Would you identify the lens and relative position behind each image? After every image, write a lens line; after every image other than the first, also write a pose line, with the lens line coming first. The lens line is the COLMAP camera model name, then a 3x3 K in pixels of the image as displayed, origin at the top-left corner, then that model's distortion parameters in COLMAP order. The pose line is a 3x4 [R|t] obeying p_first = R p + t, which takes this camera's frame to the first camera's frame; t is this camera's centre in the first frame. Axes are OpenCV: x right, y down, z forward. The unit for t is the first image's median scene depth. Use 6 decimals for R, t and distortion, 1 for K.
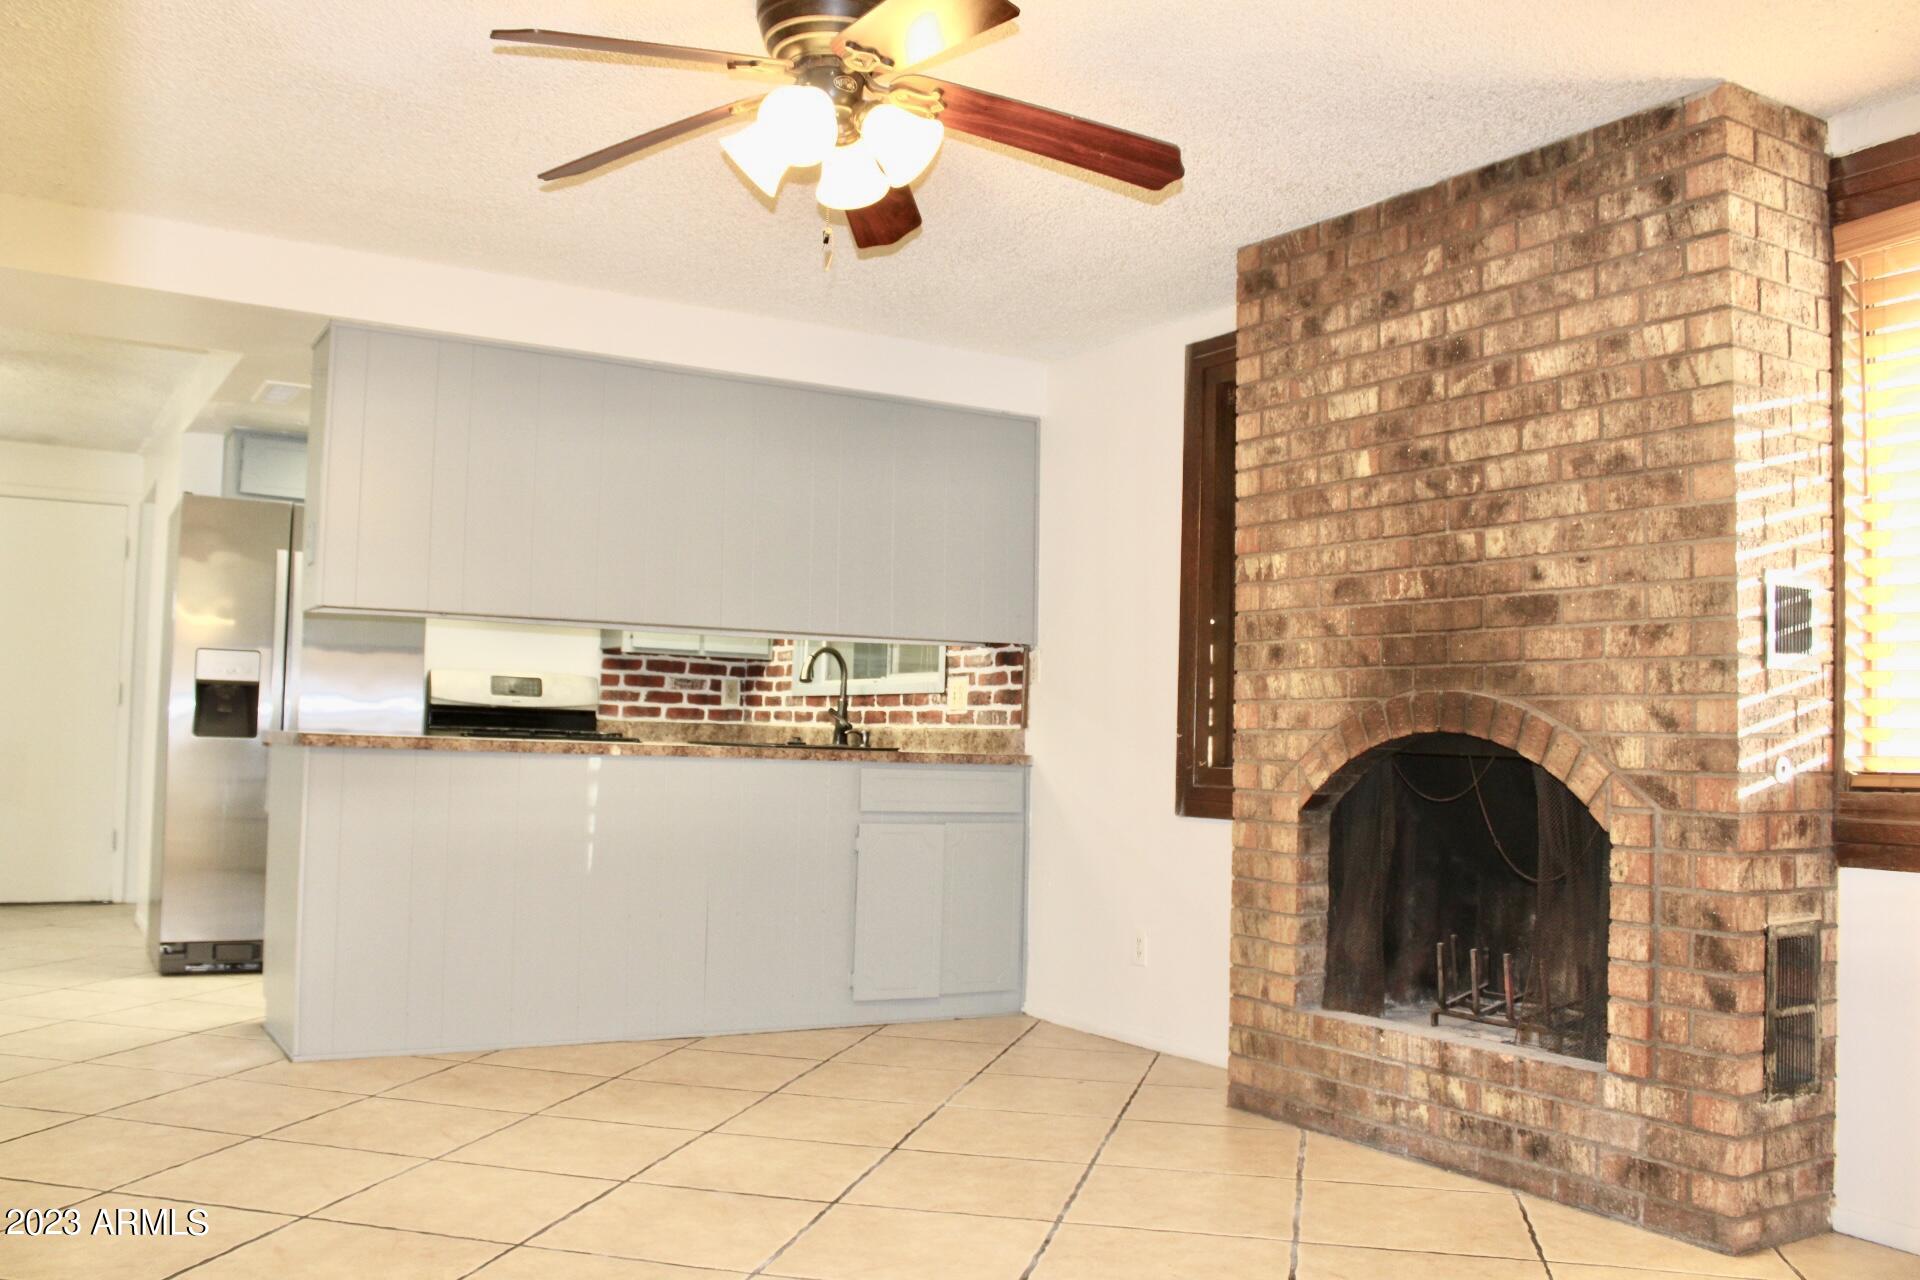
lens RADIAL K [[1619.4, 0, 955.3], [0, 1619.4, 629.4], [0, 0, 1]] dist [-0.121693, 0.035852]
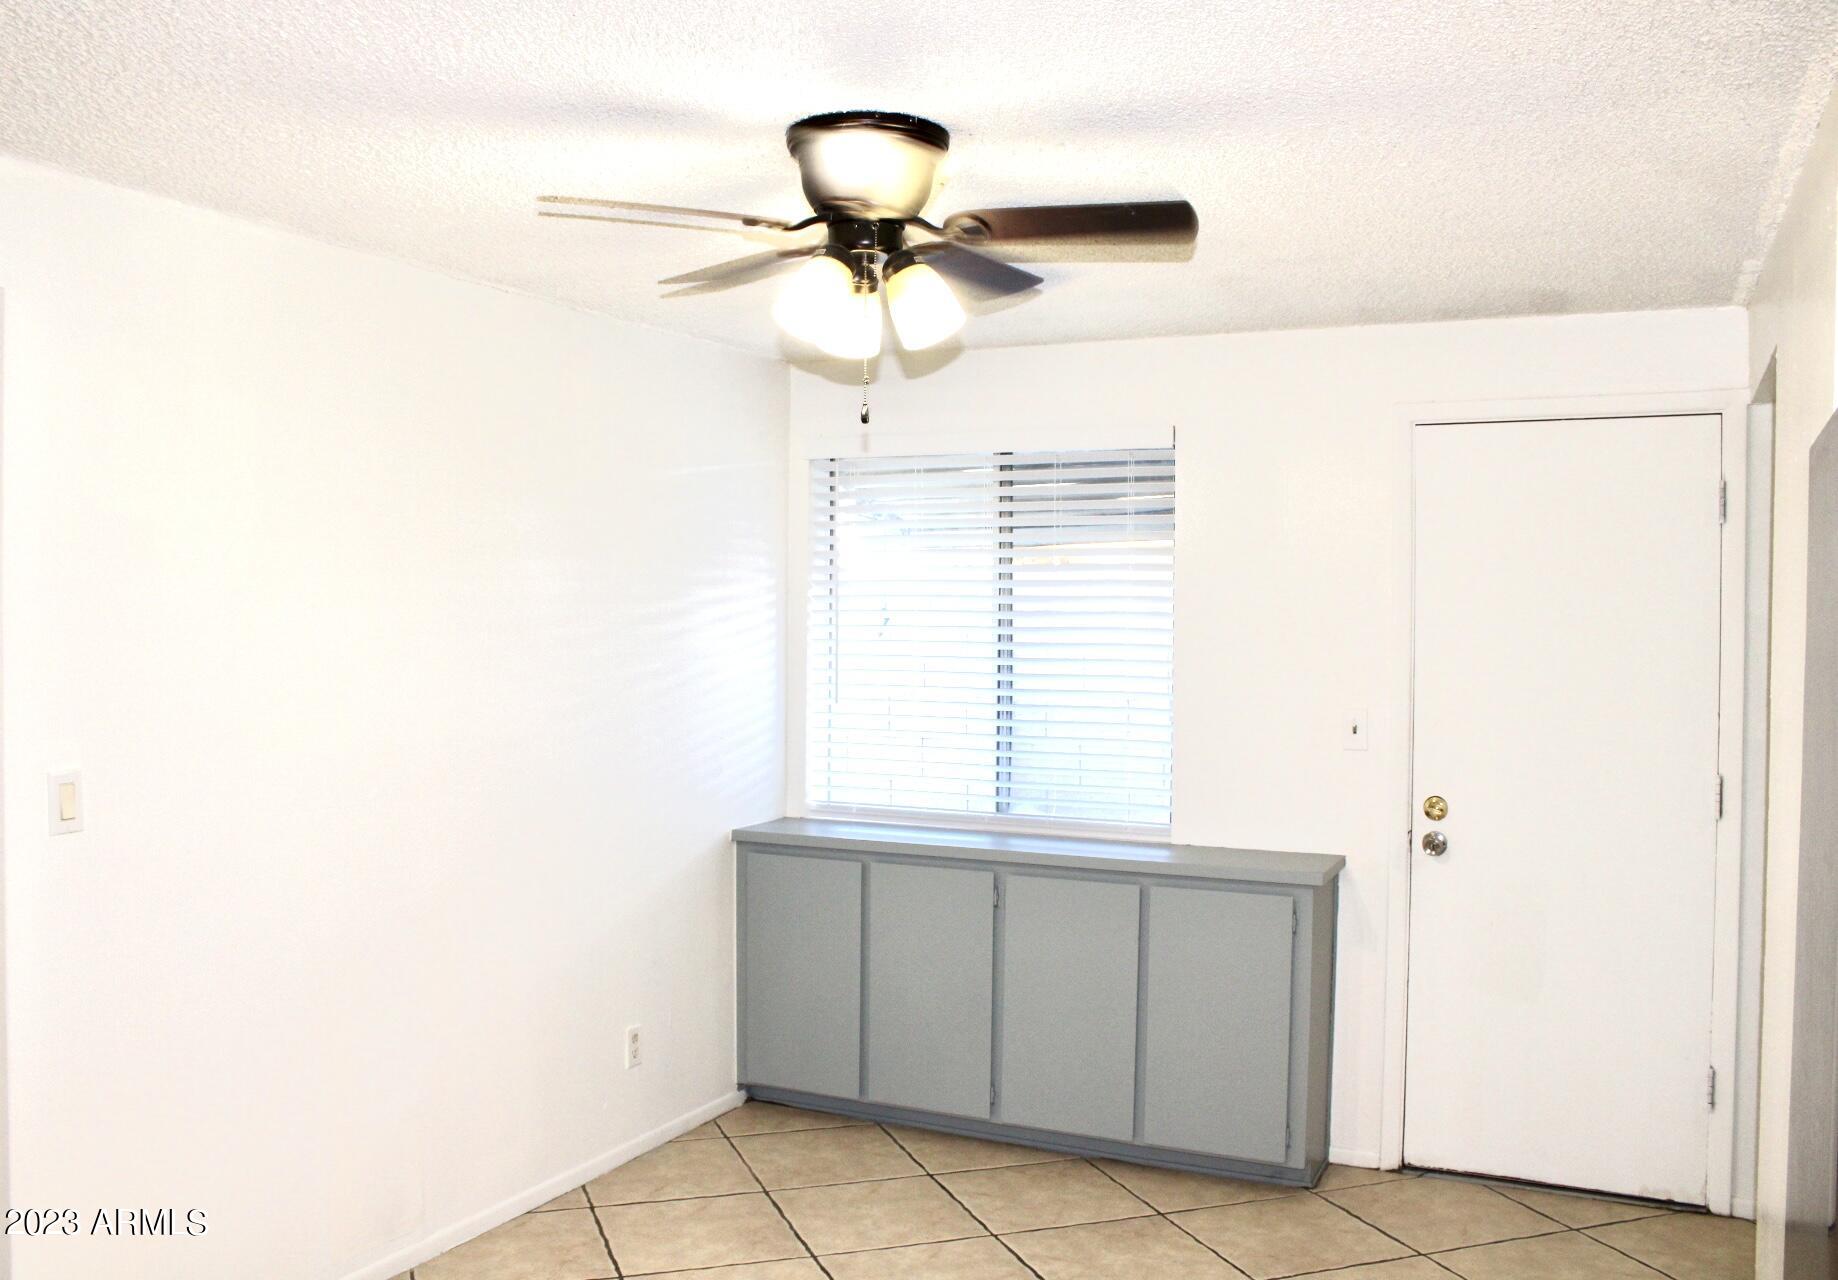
lens RADIAL K [[1555.9, 0, 915.5], [0, 1555.9, 635.9], [0, 0, 1]] dist [-0.085336, 0.036687]
pose [[0.533057, 0.003064, -0.846074, -0.354283], [0.060526, 0.997293, 0.041746, -0.060723], [0.843912, -0.073462, 0.531429, 0.722478]]
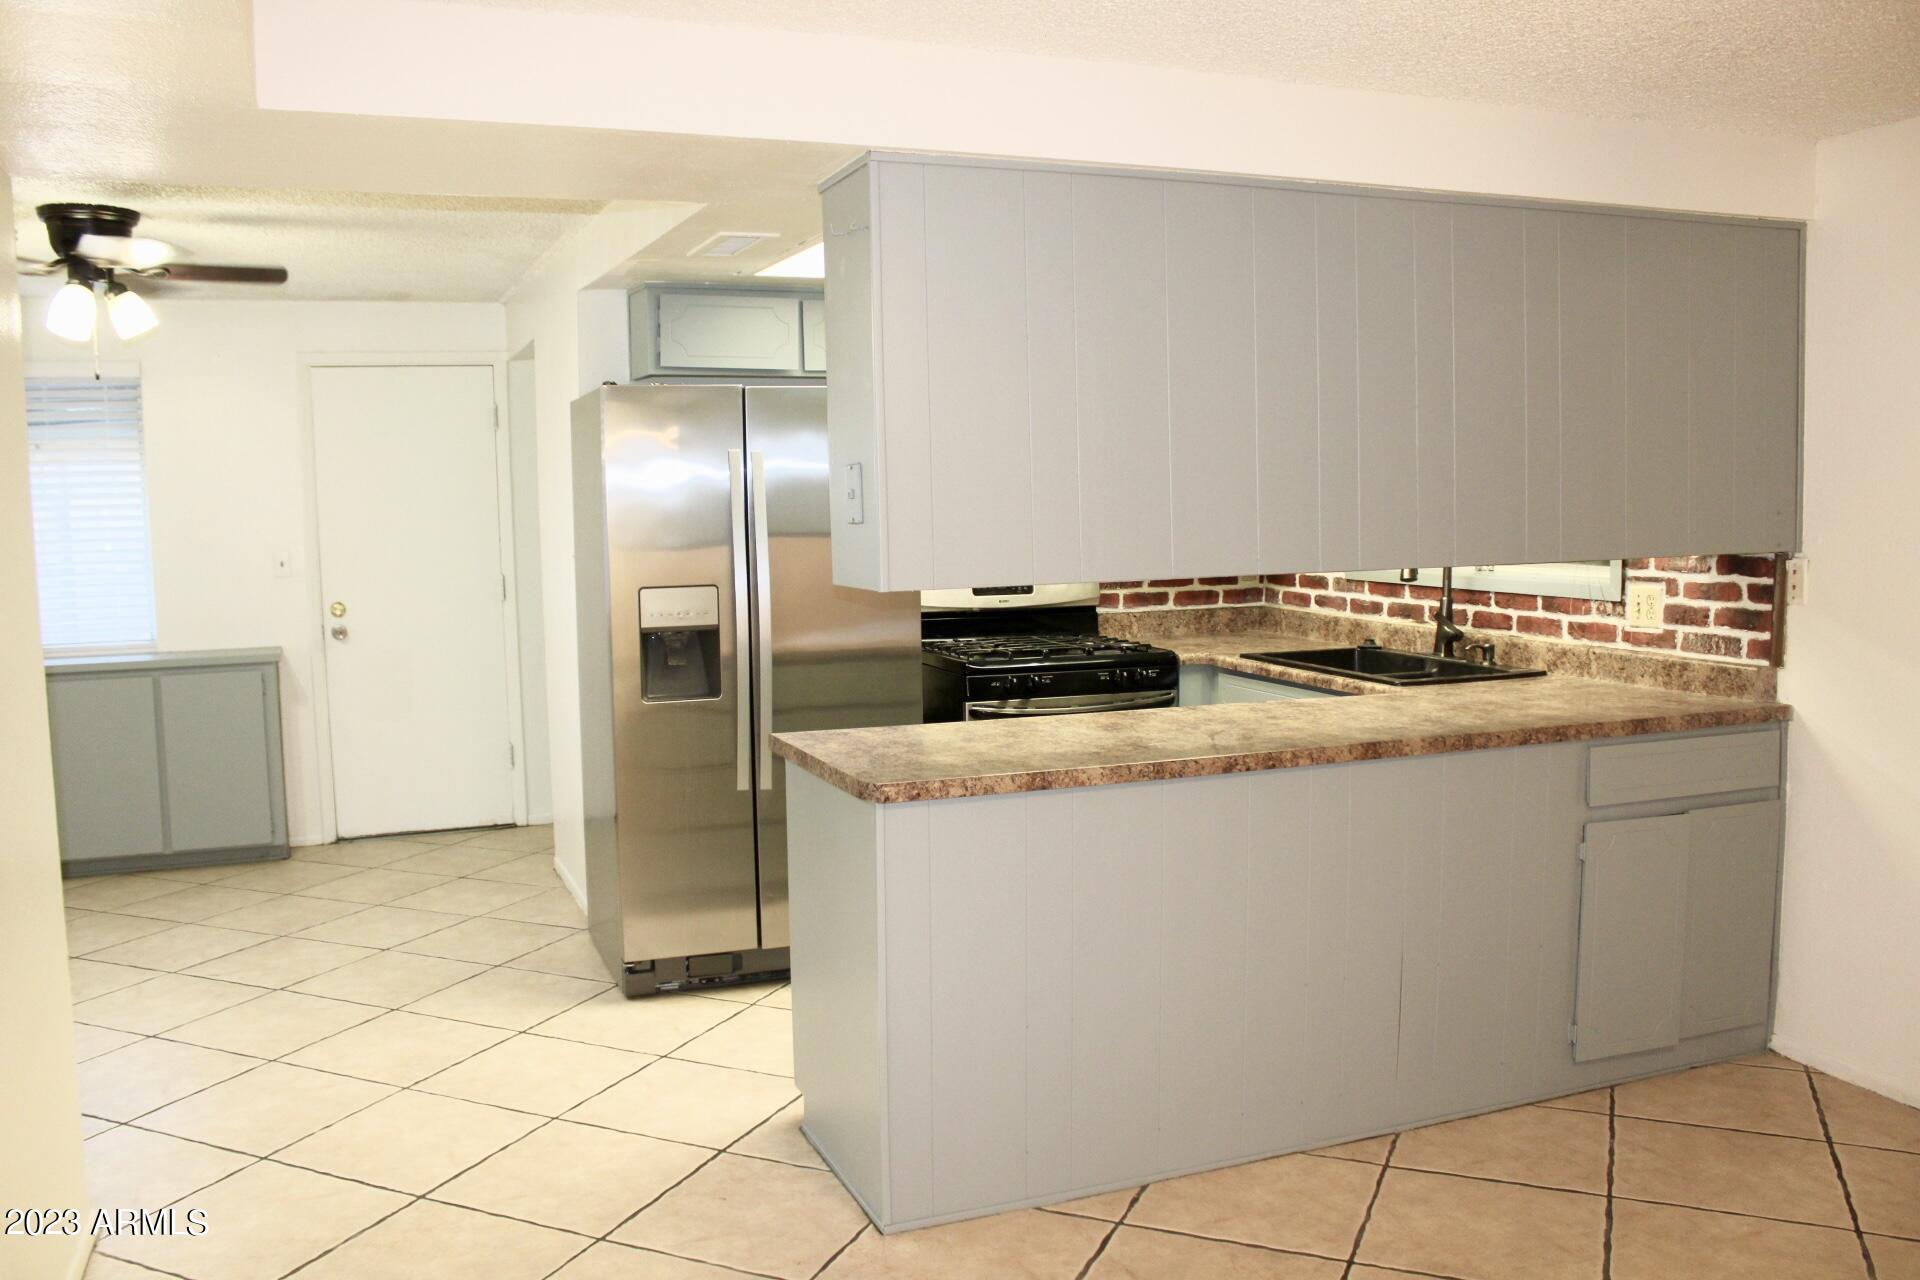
lens RADIAL K [[1619.4, 0, 967.3], [0, 1619.4, 647.0], [0, 0, 1]] dist [-0.121693, 0.035852]
pose [[0.985358, -0.022519, -0.169004, -0.183074], [0.049899, 0.985926, 0.159560, -0.072709], [0.163032, -0.165657, 0.972614, 0.248594]]
